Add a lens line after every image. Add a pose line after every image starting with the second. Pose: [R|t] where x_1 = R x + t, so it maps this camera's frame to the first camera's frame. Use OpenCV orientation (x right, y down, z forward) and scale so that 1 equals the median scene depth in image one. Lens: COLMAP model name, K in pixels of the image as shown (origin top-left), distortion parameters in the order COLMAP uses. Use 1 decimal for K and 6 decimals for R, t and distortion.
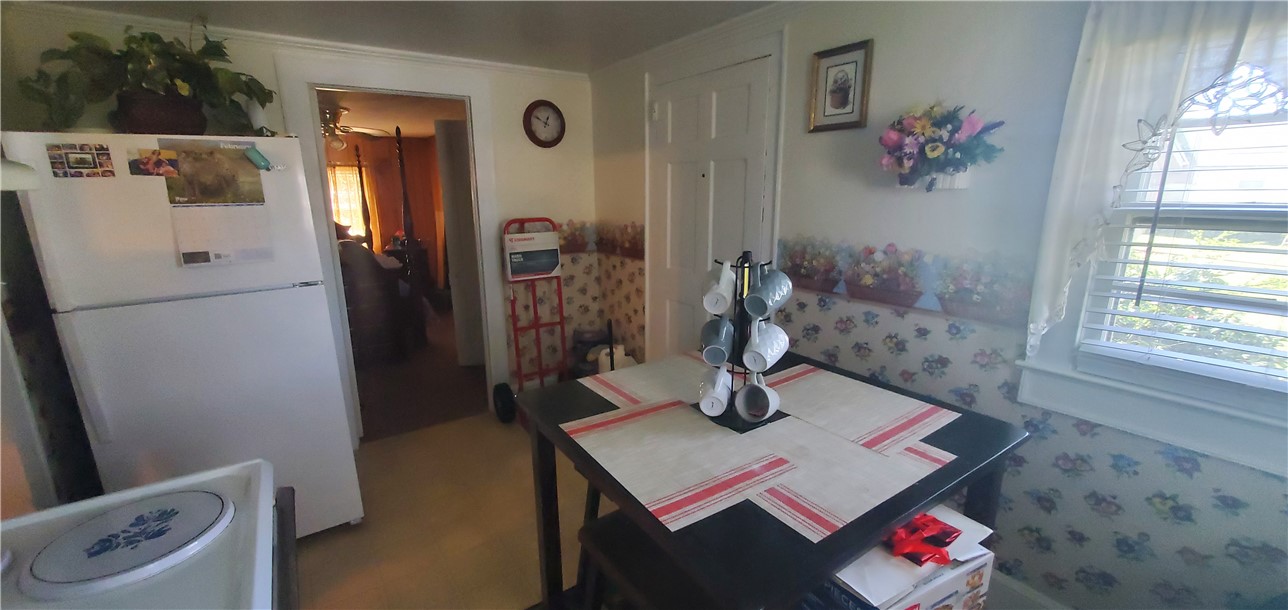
lens RADIAL K [[509.1, 0, 638.4], [0, 509.1, 310.1], [0, 0, 1]] dist [0.001272, -0.000176]
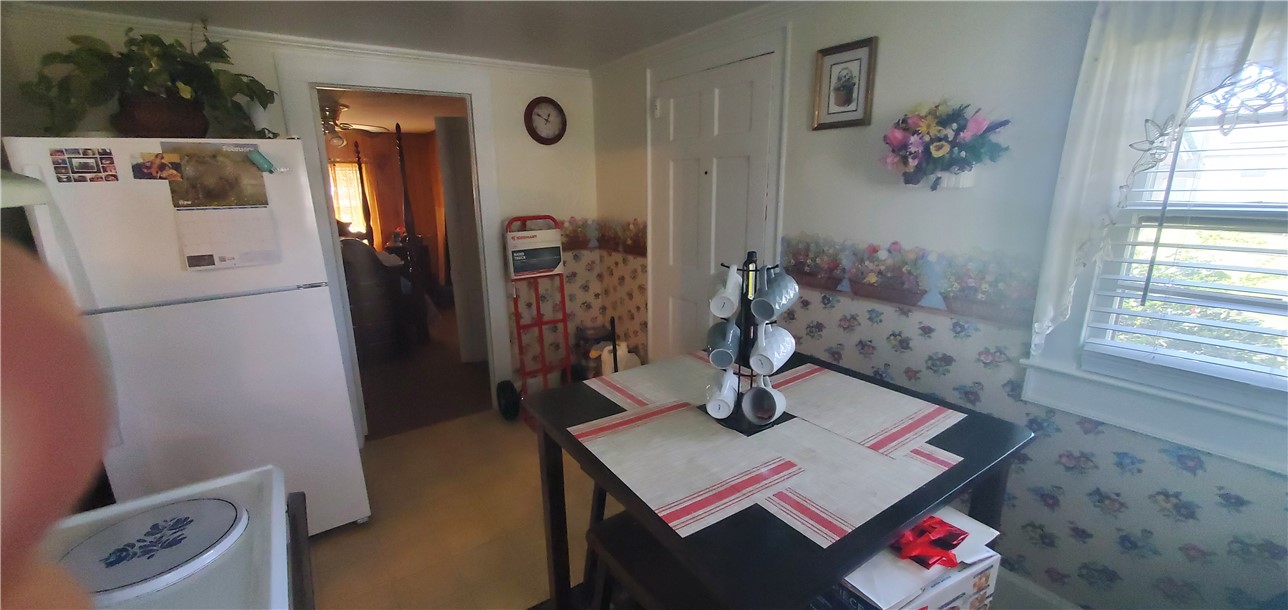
lens RADIAL K [[509.1, 0, 638.4], [0, 509.1, 310.1], [0, 0, 1]] dist [0.001272, -0.000176]
pose [[0.999981, -0.006197, -0.000518, -0.009467], [0.006204, 0.999884, 0.013908, -0.016005], [0.000432, -0.013911, 0.999903, -0.001441]]
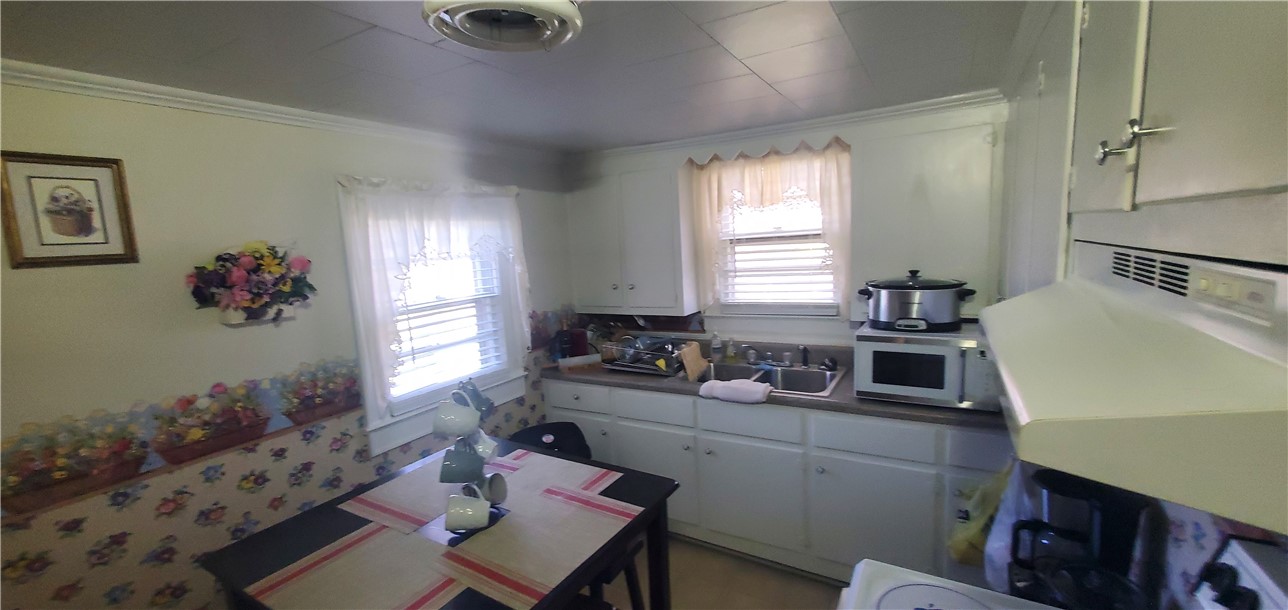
lens RADIAL K [[509.1, 0, 638.4], [0, 509.1, 310.1], [0, 0, 1]] dist [0.001272, -0.000176]
pose [[-0.411904, -0.097803, 0.905964, -0.727157], [0.270351, 0.936341, 0.224000, -0.296549], [-0.870199, 0.337194, -0.359241, 0.732125]]
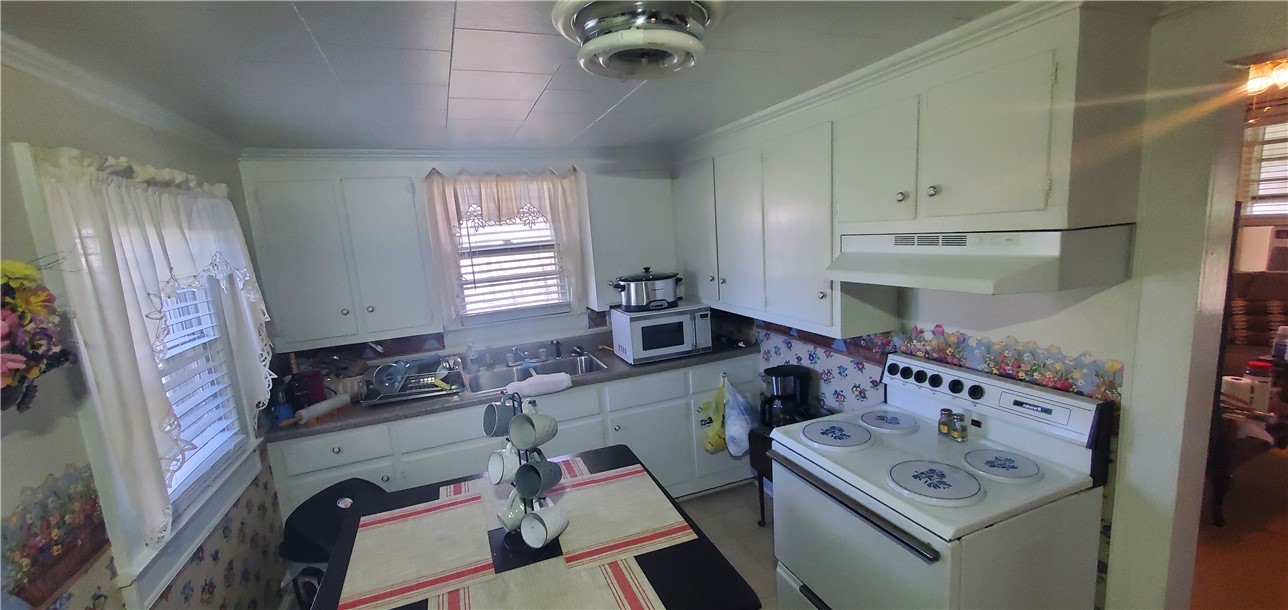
lens RADIAL K [[516.8, 0, 638.8], [0, 516.8, 309.1], [0, 0, 1]] dist [0.000037, -0.000076]
pose [[-0.968817, 0.034788, 0.245322, -0.240048], [0.127917, 0.918171, 0.374966, -0.476724], [-0.212203, 0.394654, -0.893990, 1.358954]]
